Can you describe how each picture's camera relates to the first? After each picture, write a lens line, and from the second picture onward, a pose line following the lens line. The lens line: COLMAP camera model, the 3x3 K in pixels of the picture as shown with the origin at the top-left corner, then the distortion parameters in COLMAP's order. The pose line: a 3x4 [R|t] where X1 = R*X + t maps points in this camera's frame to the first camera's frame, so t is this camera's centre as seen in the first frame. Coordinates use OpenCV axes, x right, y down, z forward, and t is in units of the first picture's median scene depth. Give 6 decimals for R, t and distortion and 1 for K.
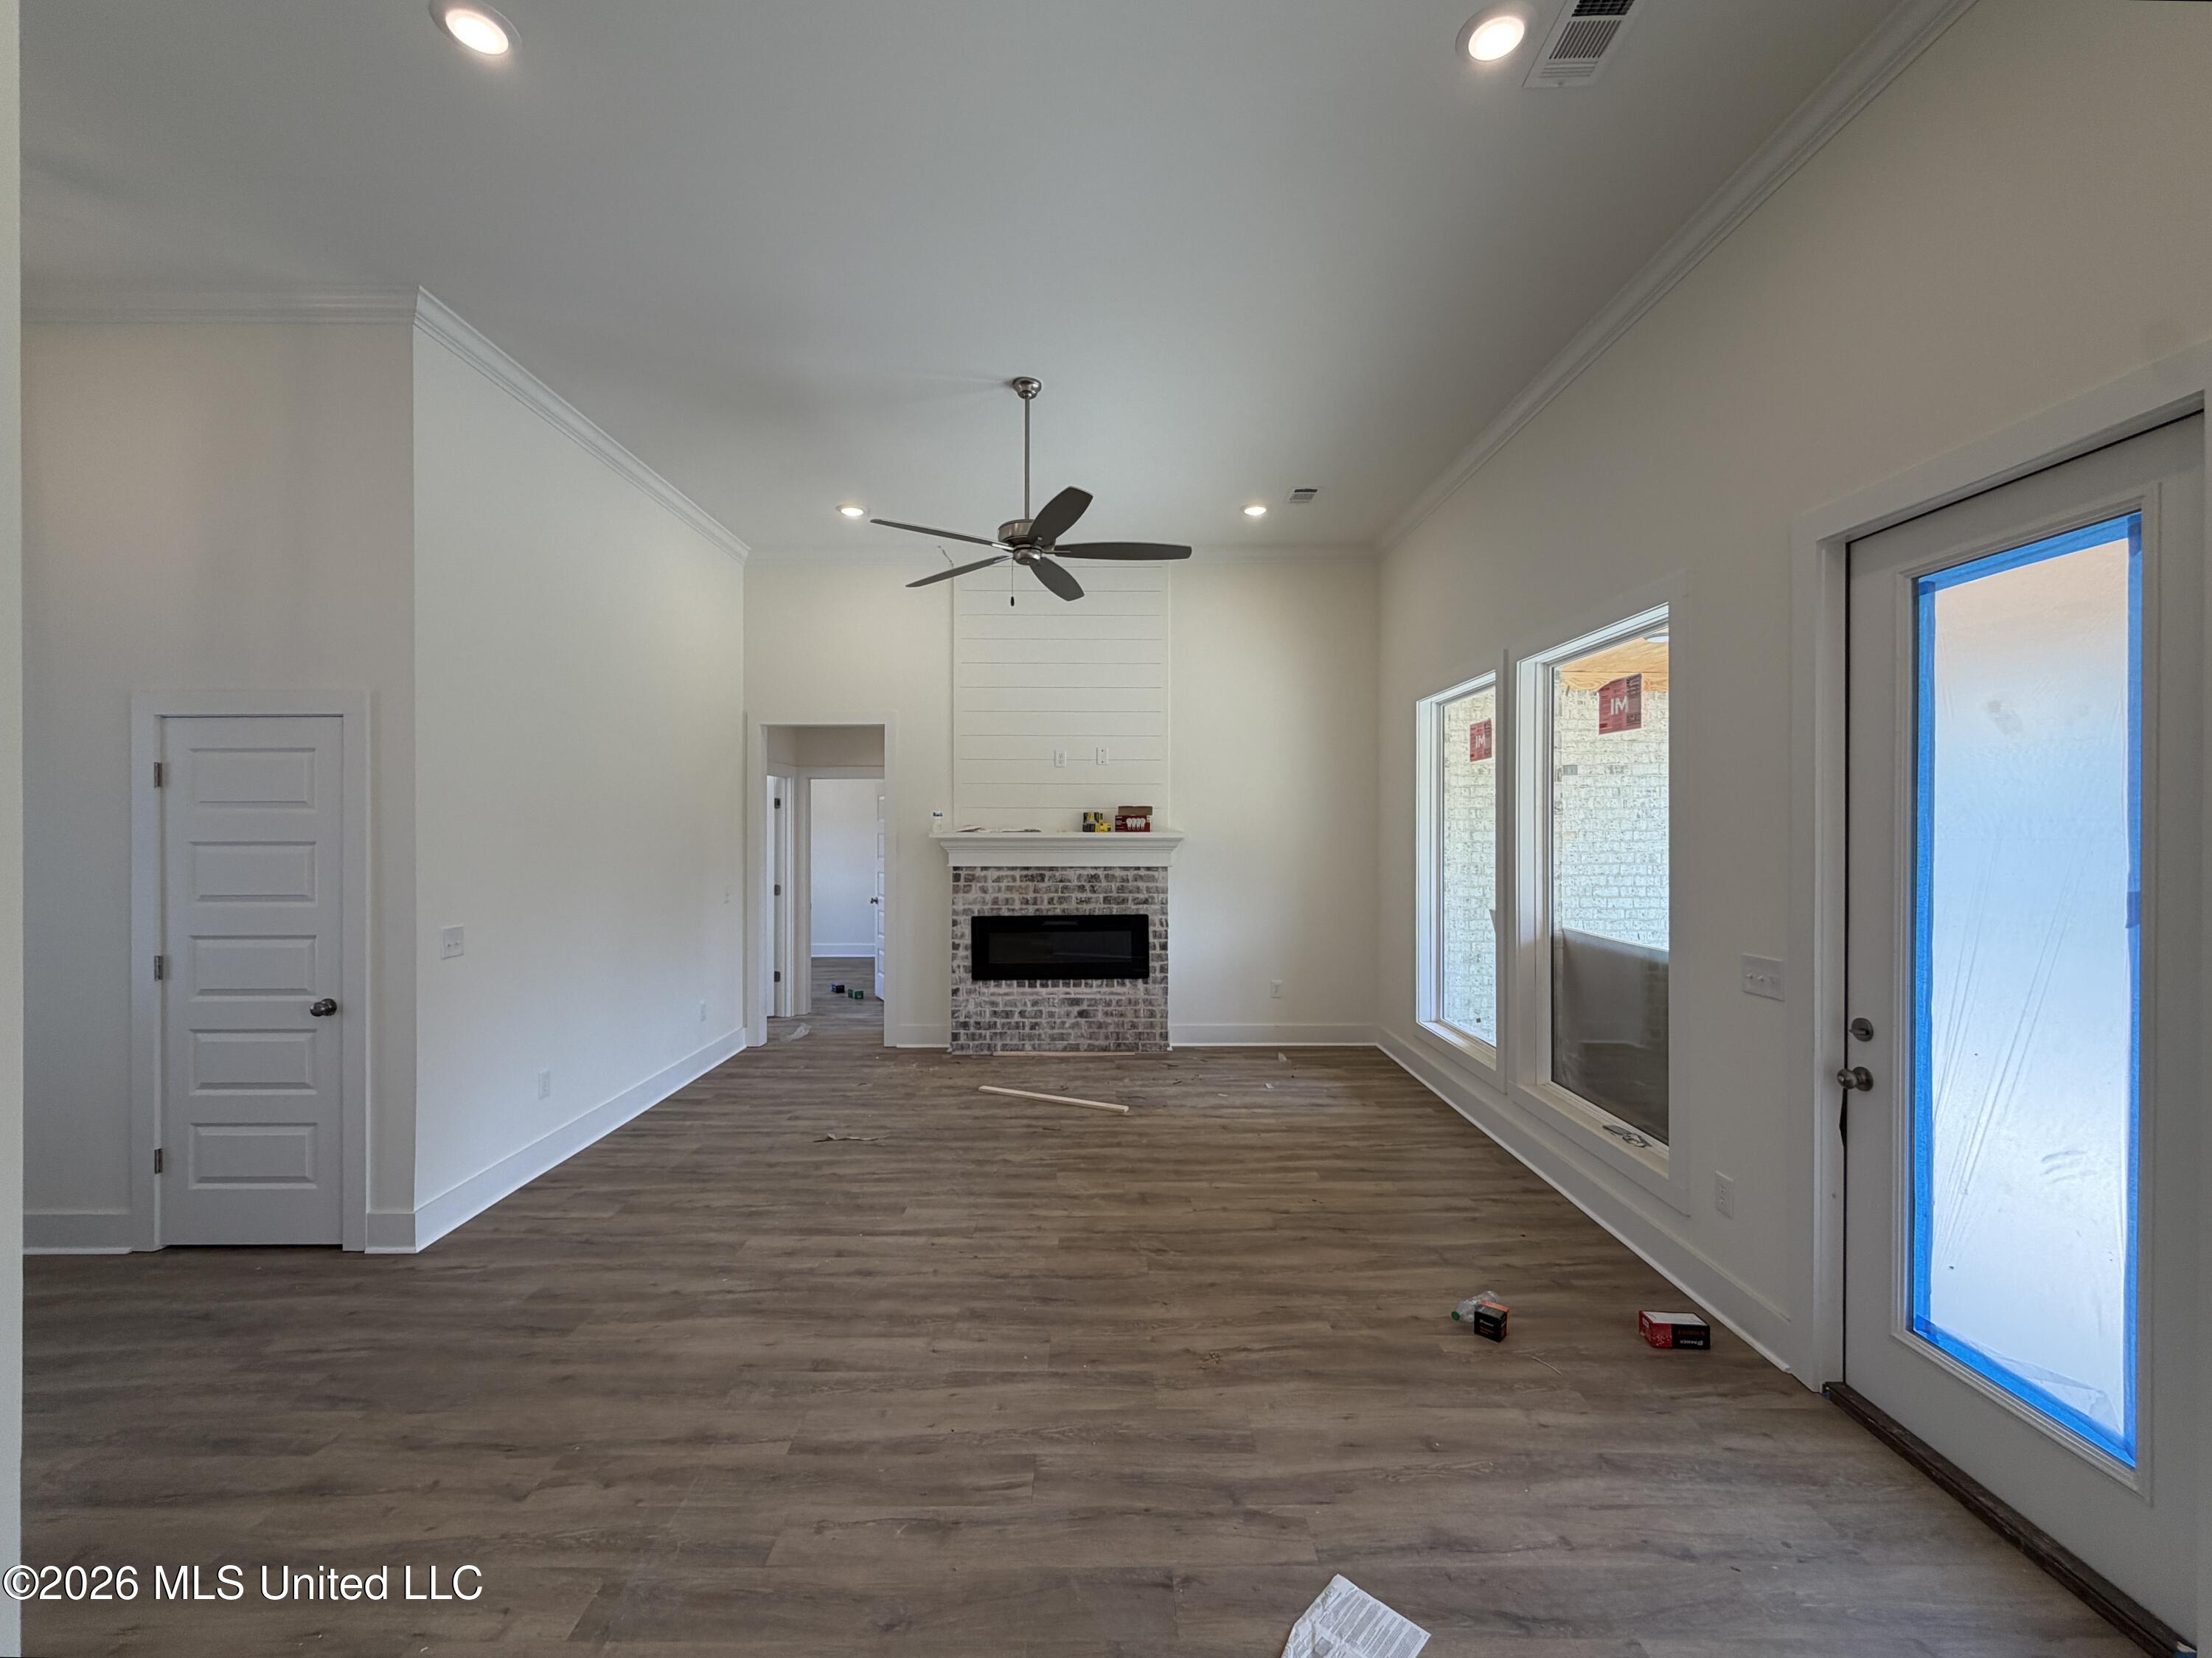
lens RADIAL K [[885.7, 0, 1135.1], [0, 885.7, 825.8], [0, 0, 1]] dist [0.001210, -0.000123]
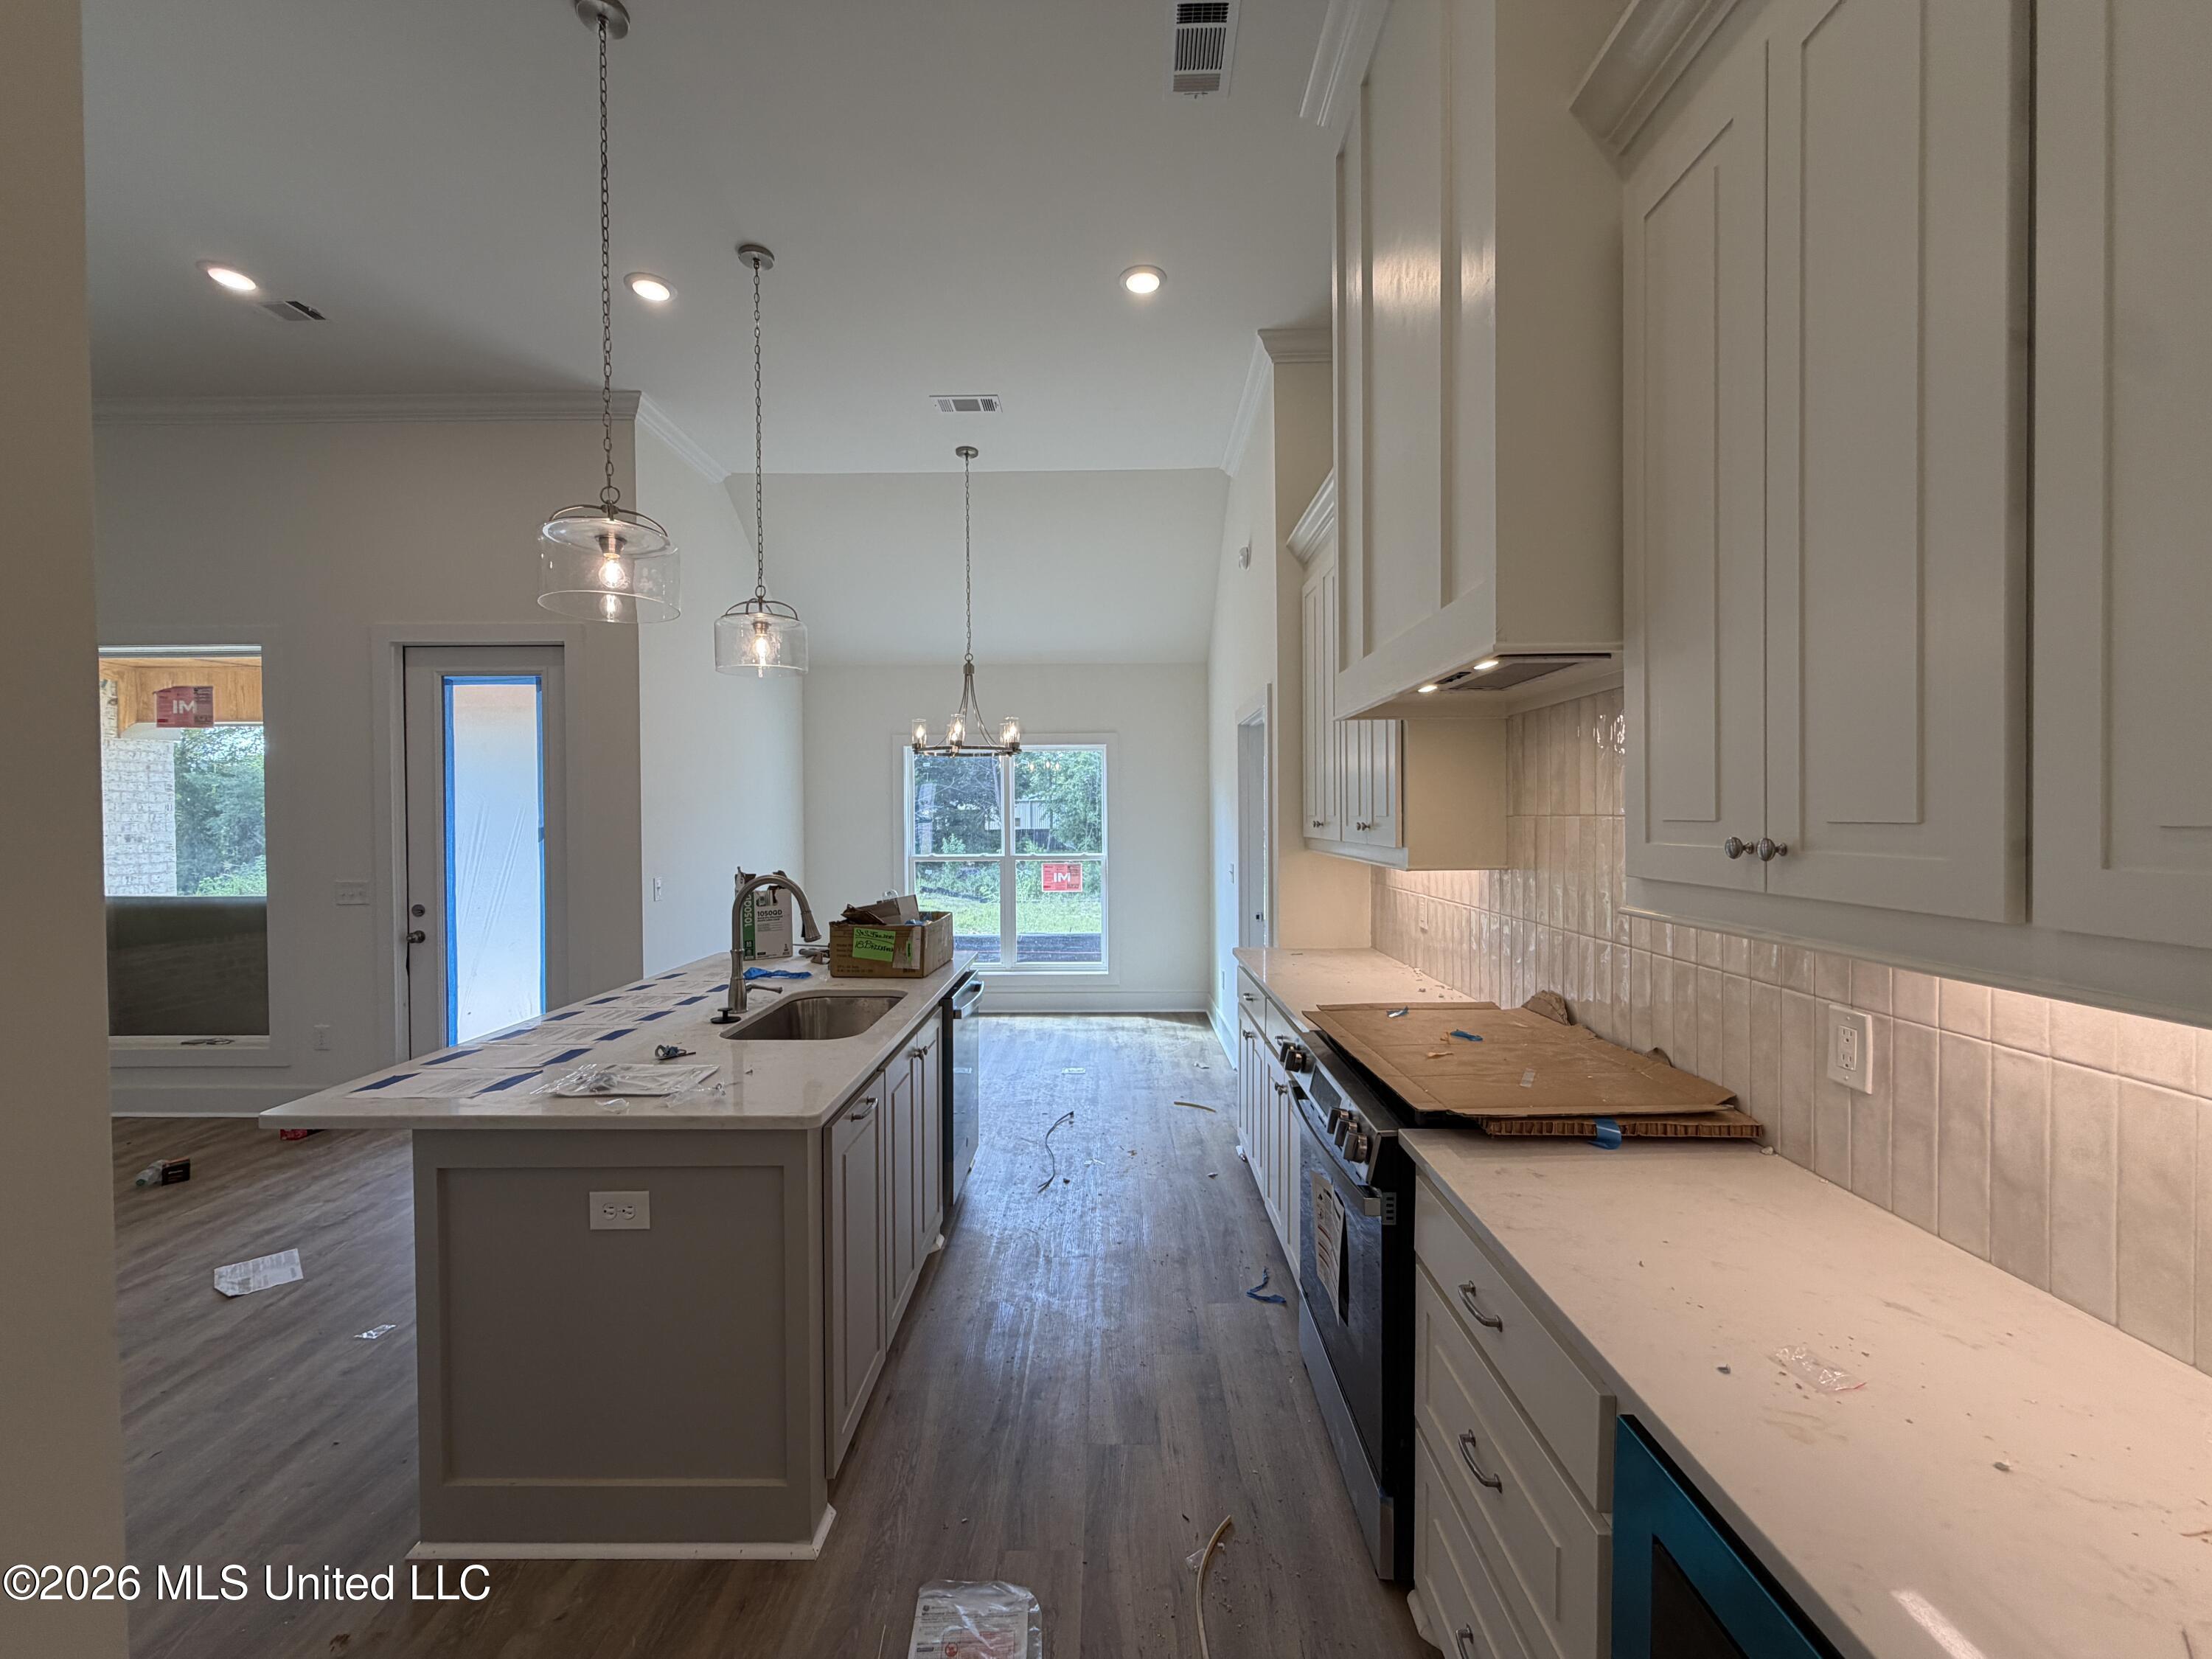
lens RADIAL K [[885.7, 0, 1076.1], [0, 885.7, 823.3], [0, 0, 1]] dist [0.001210, -0.000123]
pose [[0.038677, -0.009943, 0.999202, -0.503712], [0.005259, 0.999939, 0.009747, 0.017826], [-0.999238, 0.004877, 0.038727, -0.232825]]
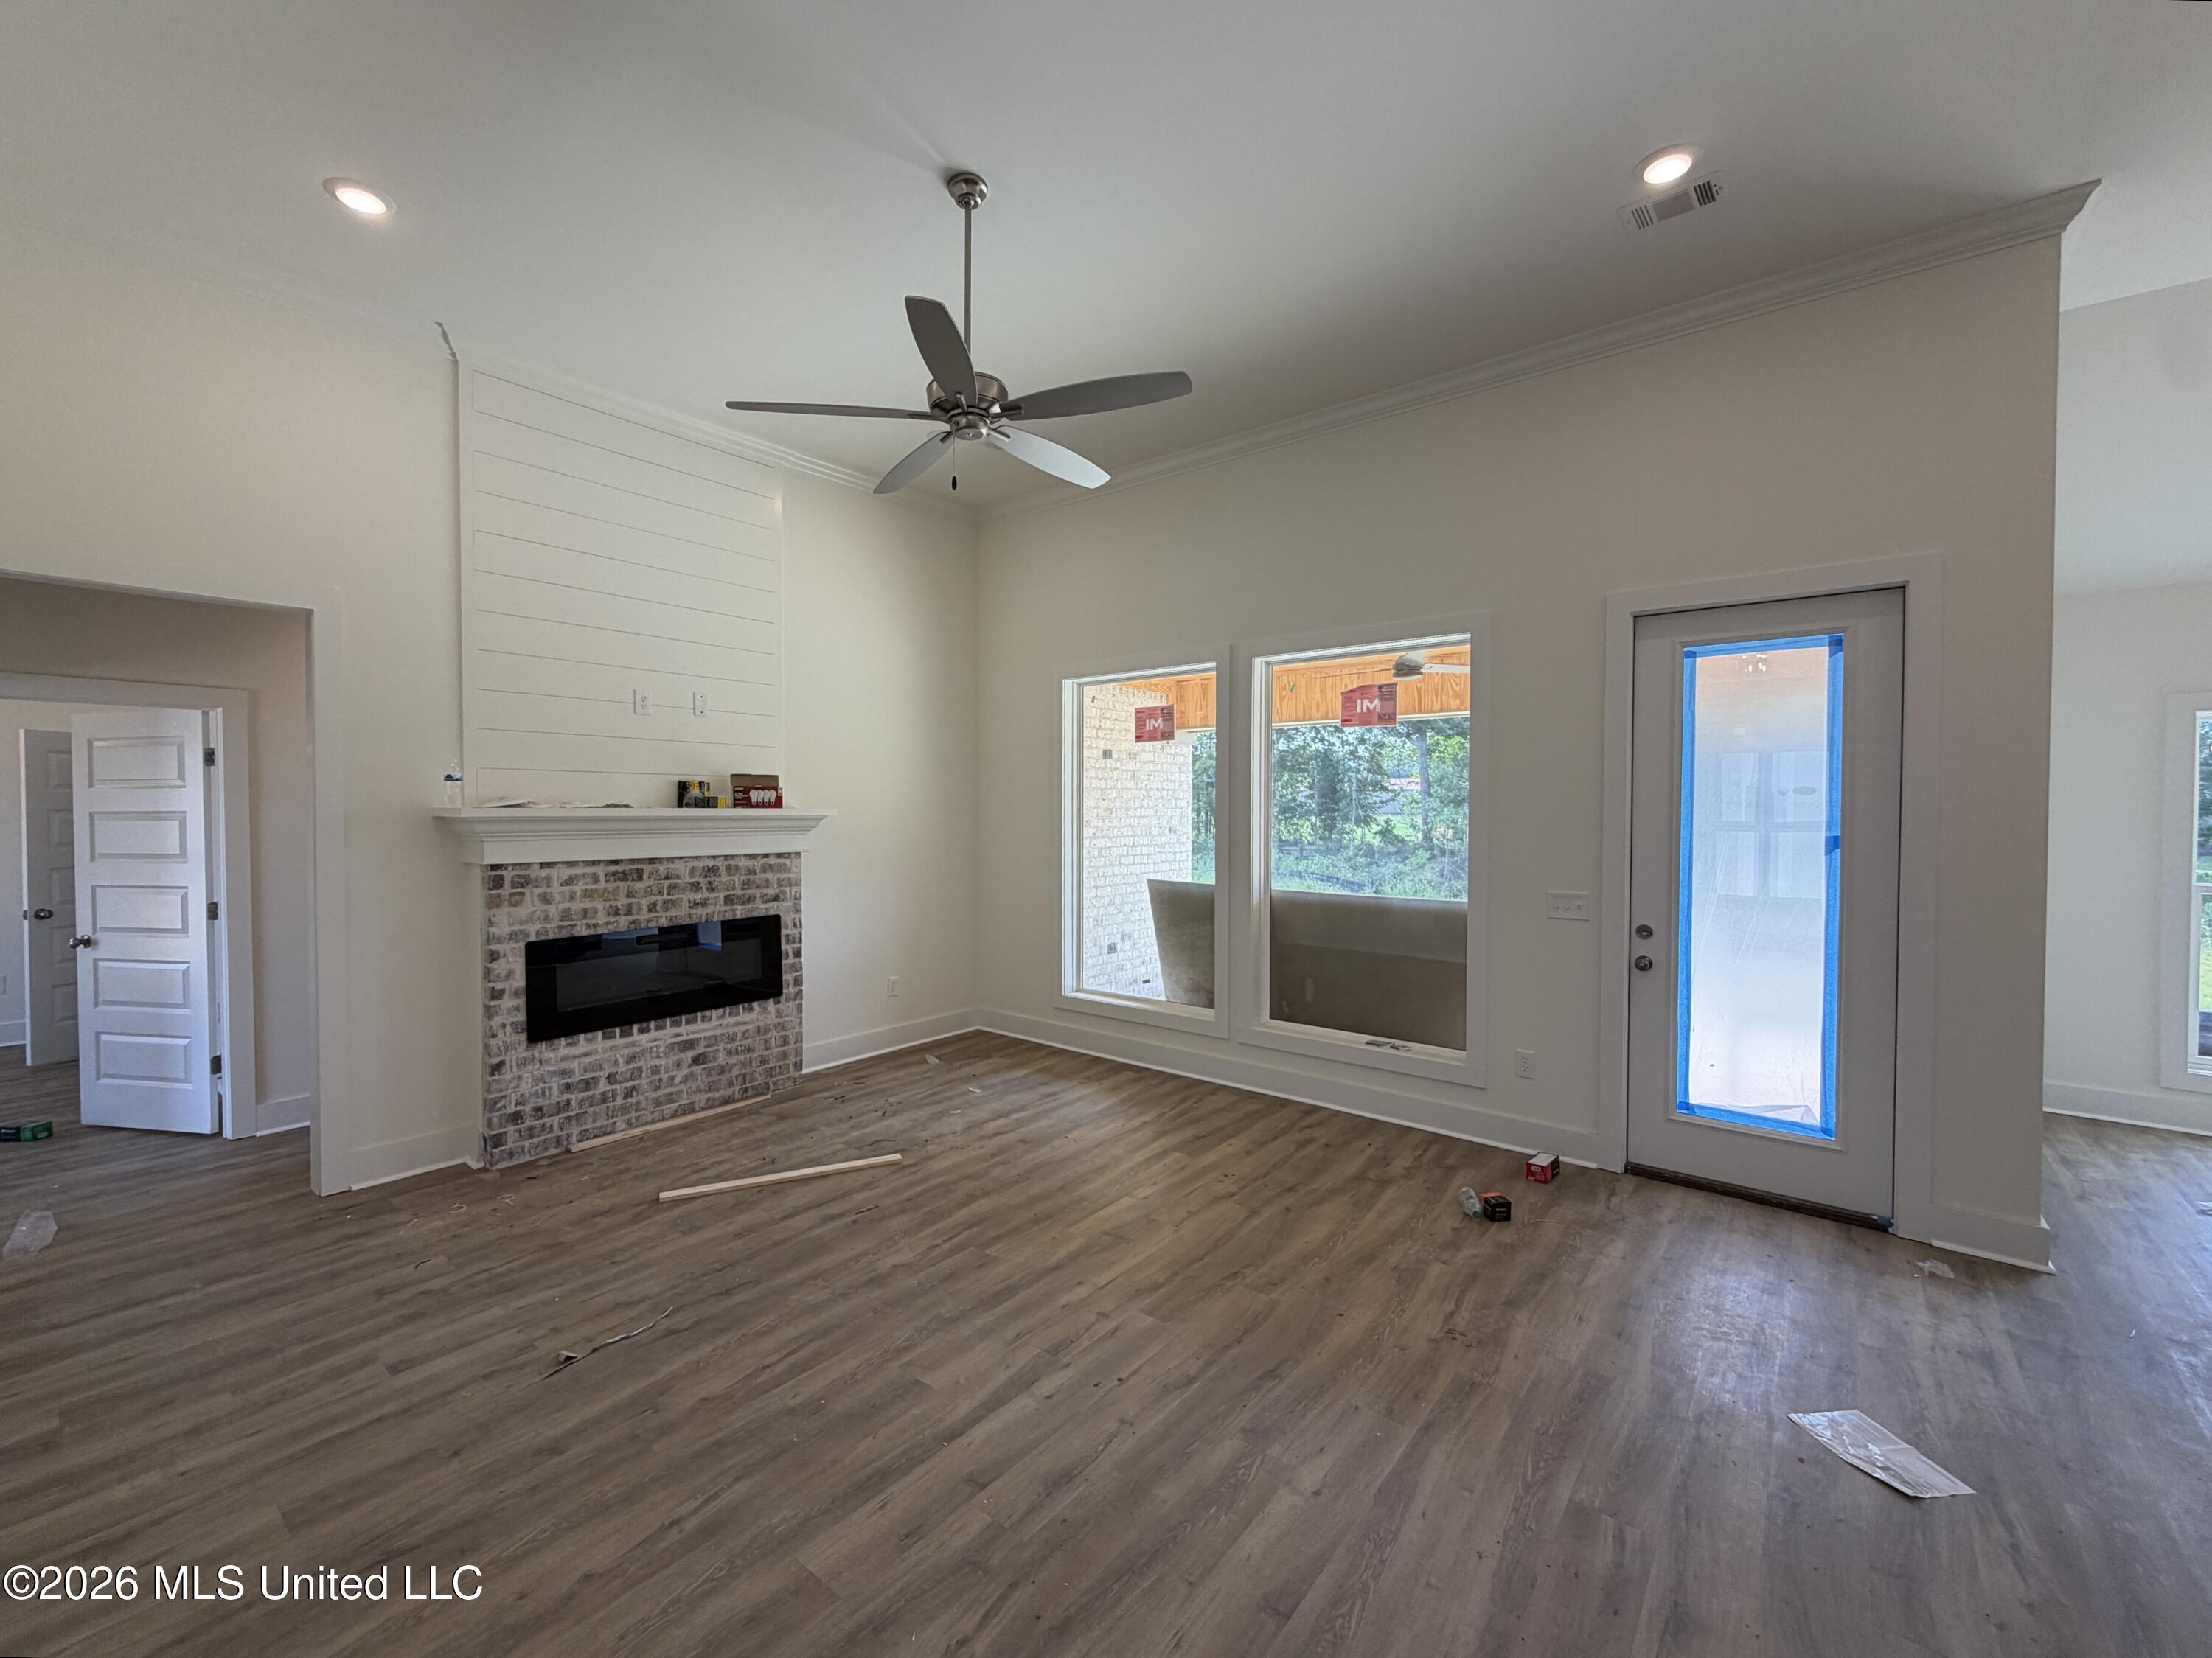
lens RADIAL K [[885.7, 0, 1086.9], [0, 885.7, 831.8], [0, 0, 1]] dist [0.001210, -0.000123]
pose [[0.652300, -0.018188, 0.757743, -0.506599], [-0.003469, 0.999630, 0.026980, 0.007336], [-0.757953, -0.020228, 0.651995, 0.372143]]
